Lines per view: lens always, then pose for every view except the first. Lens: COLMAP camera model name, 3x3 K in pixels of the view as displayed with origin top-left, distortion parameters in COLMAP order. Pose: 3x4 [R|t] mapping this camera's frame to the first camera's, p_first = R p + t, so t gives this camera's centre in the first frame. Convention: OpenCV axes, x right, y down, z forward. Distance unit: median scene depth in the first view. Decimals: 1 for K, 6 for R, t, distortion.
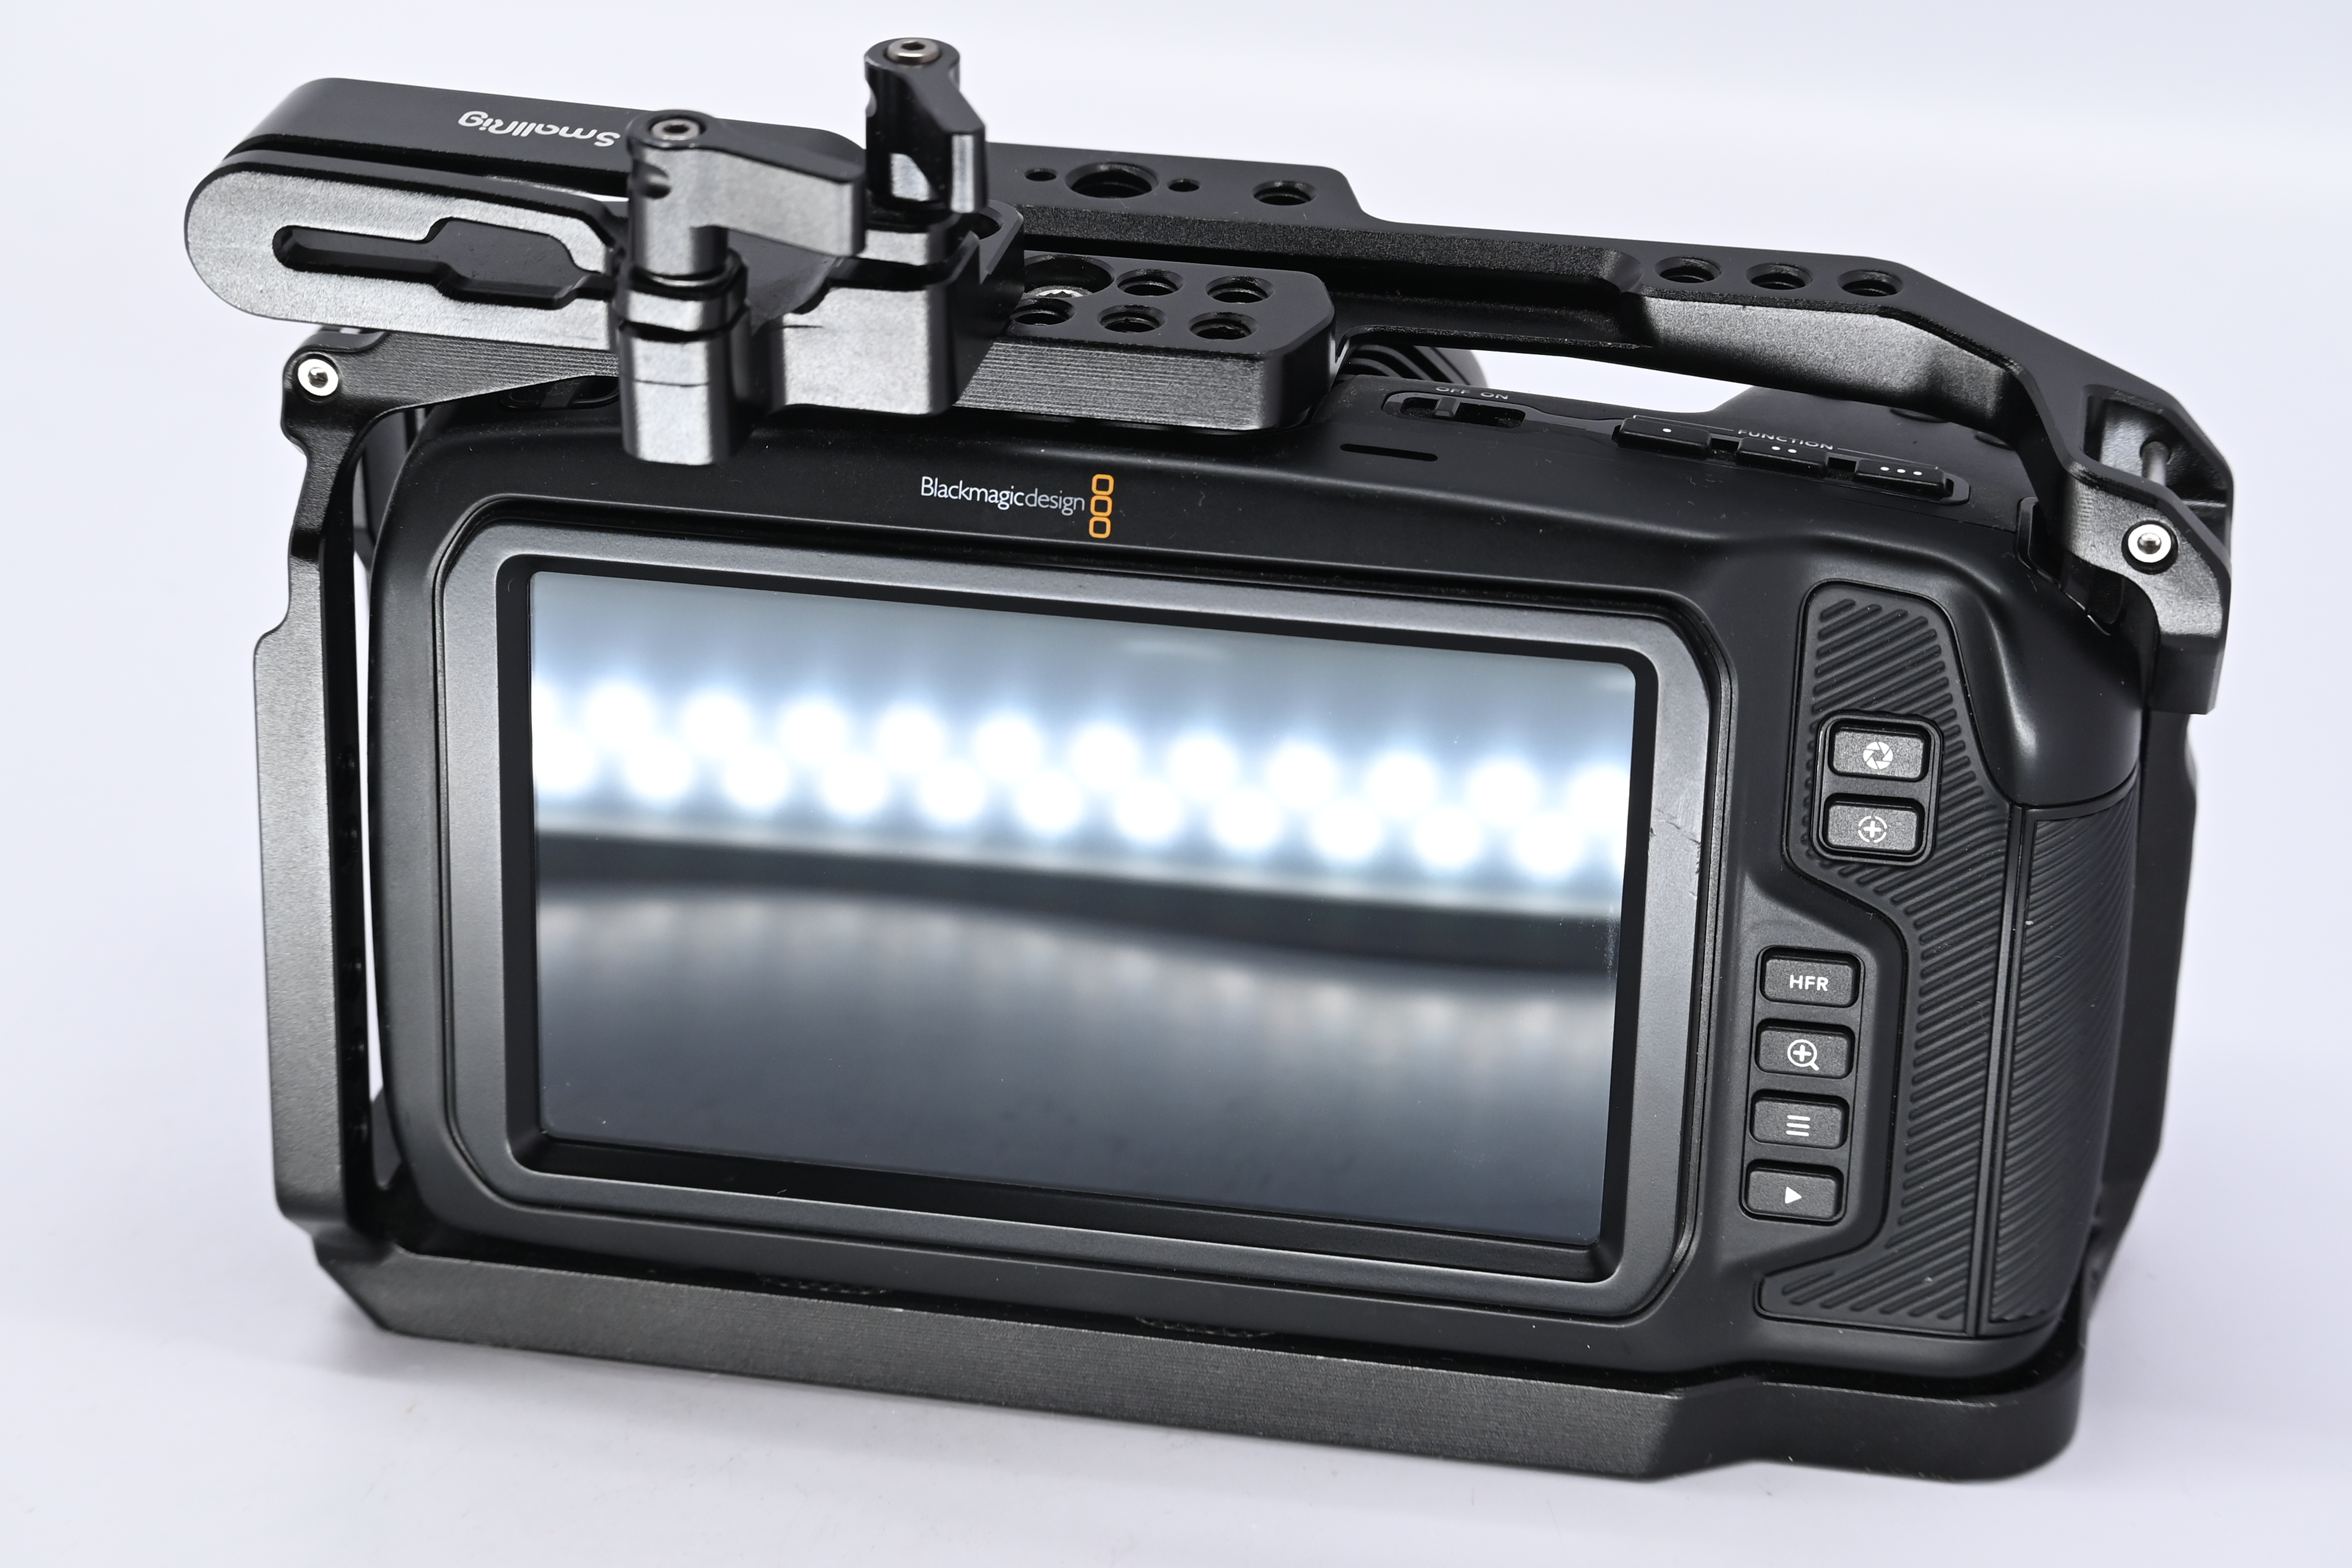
lens RADIAL K [[5057.6, 0, 1176.2], [0, 5057.6, 784.3], [0, 0, 1]] dist [-0.077424, 0.000000]
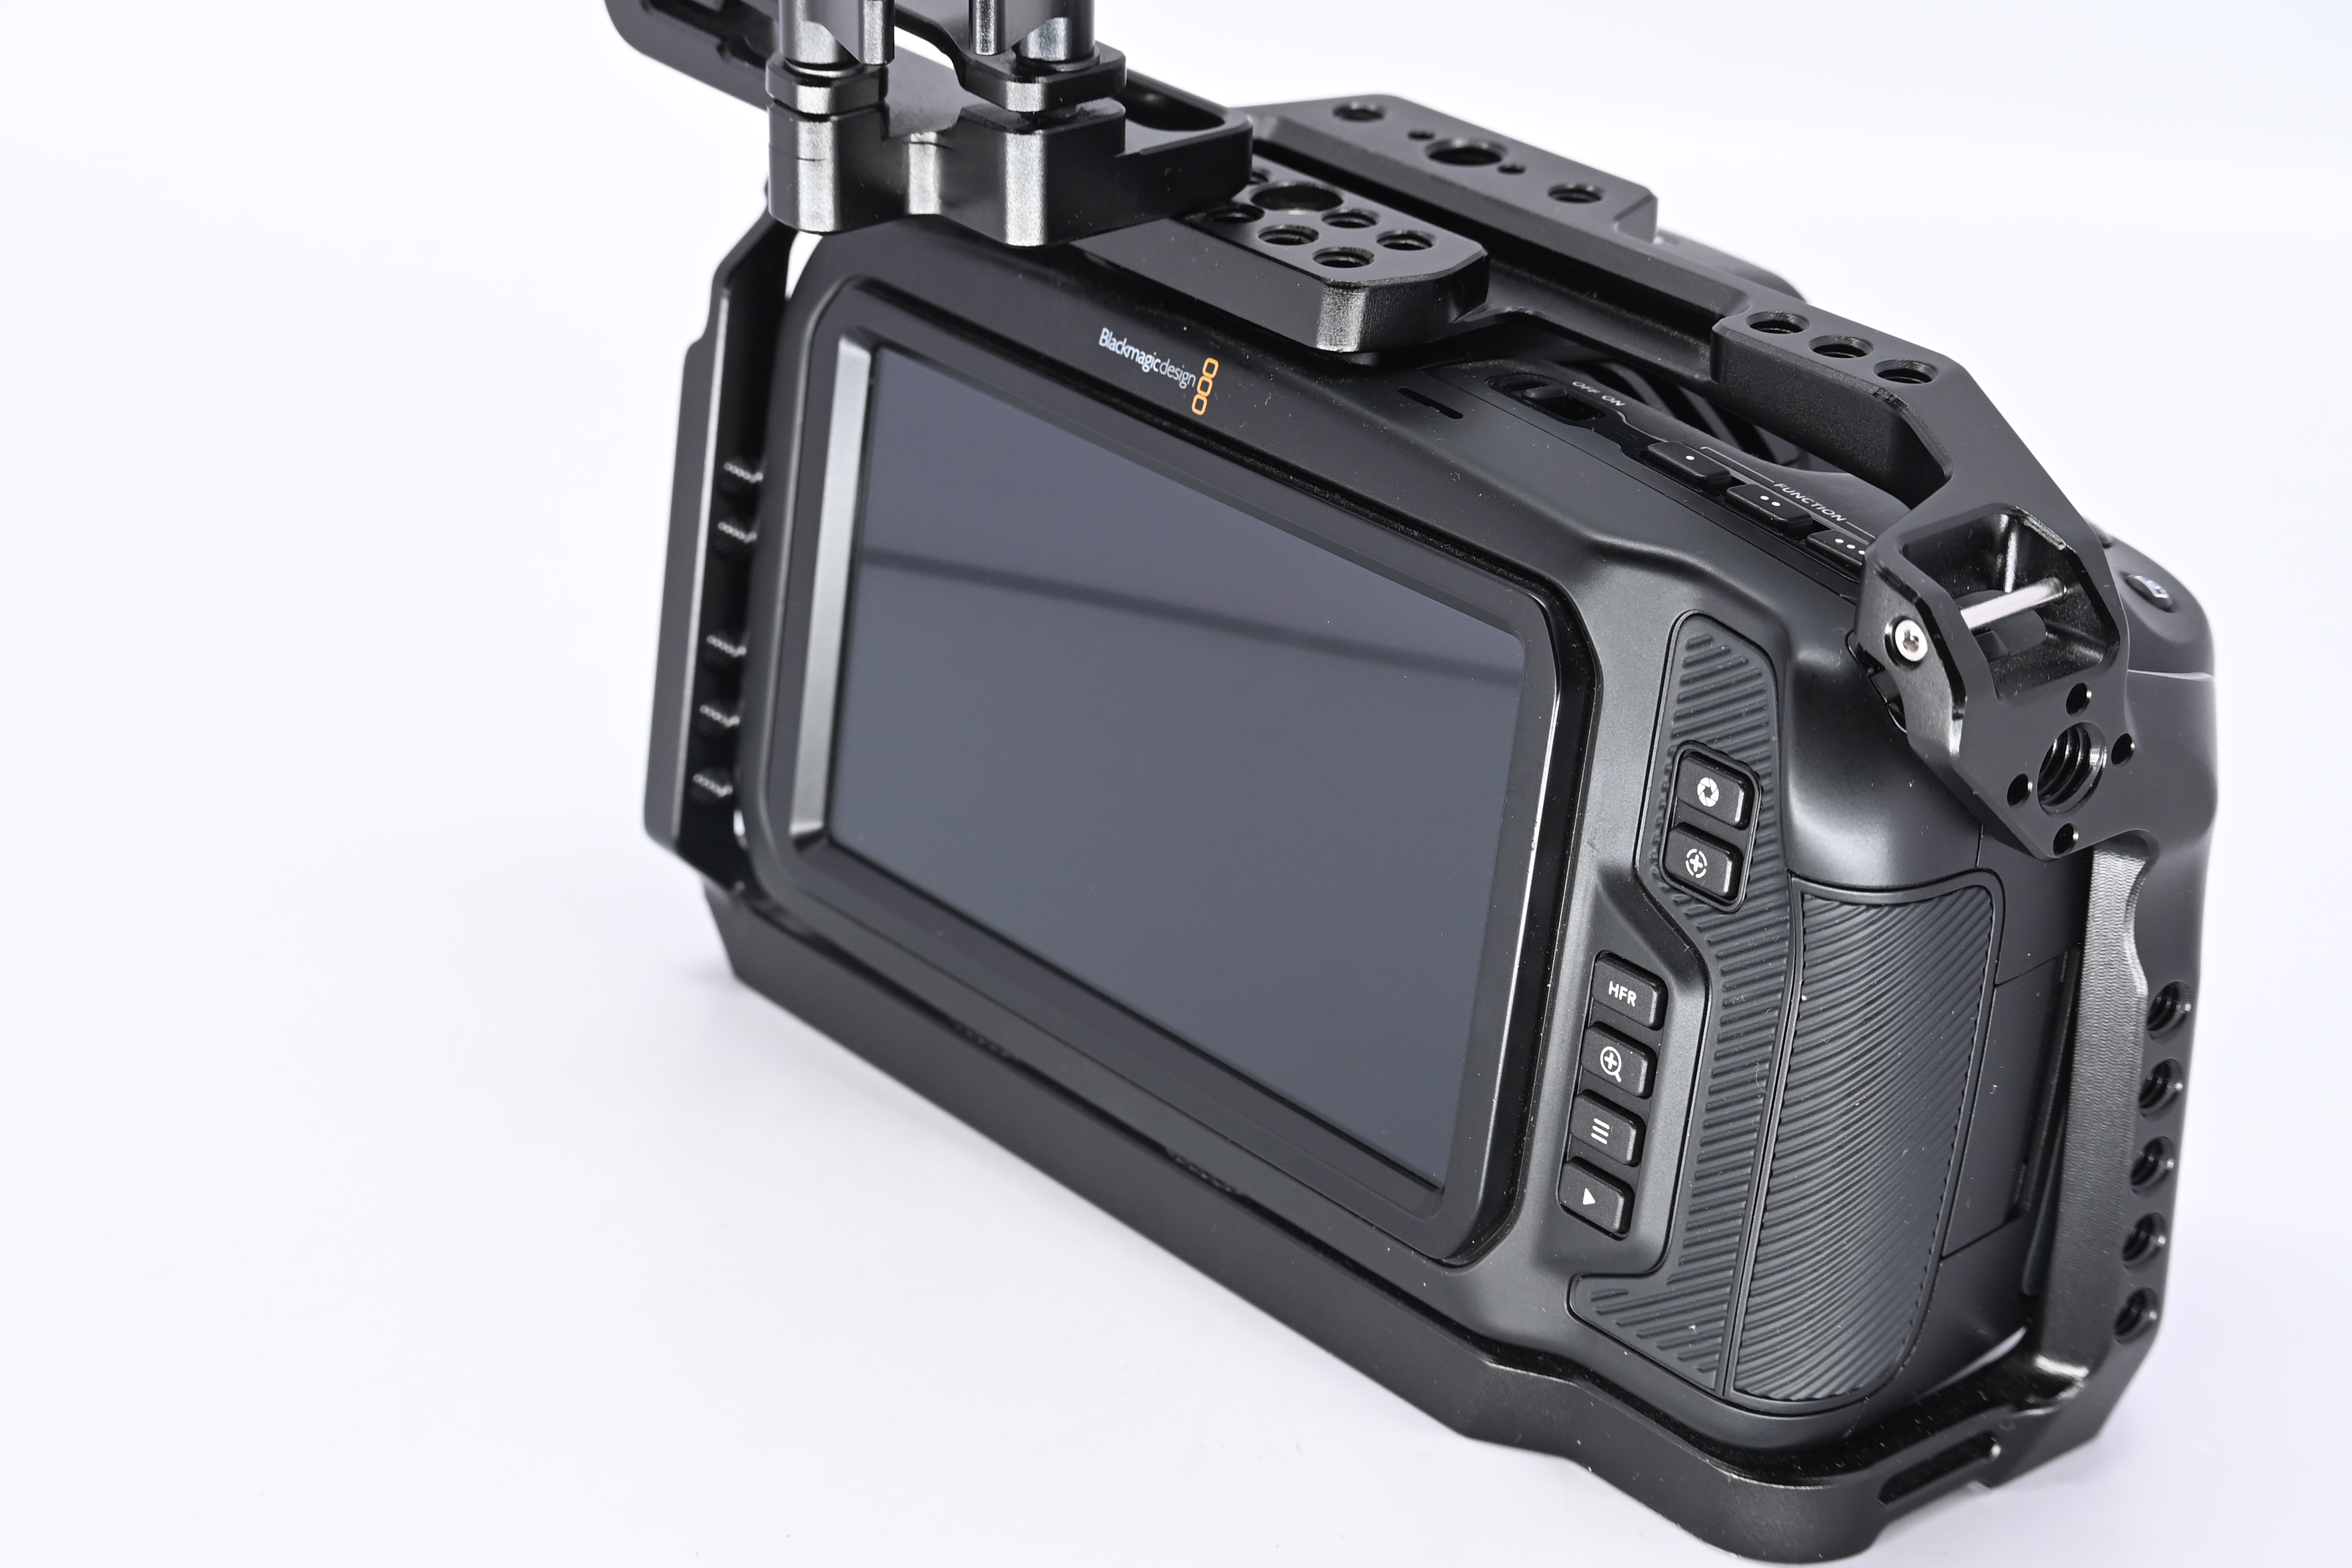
lens RADIAL K [[5057.6, 0, 1174.8], [0, 5057.6, 782.7], [0, 0, 1]] dist [-0.077424, 0.000000]
pose [[0.785277, 0.283326, -0.550515, 0.614073], [-0.316850, 0.947799, 0.035822, -0.009877], [0.531927, 0.146301, 0.834056, 0.078211]]
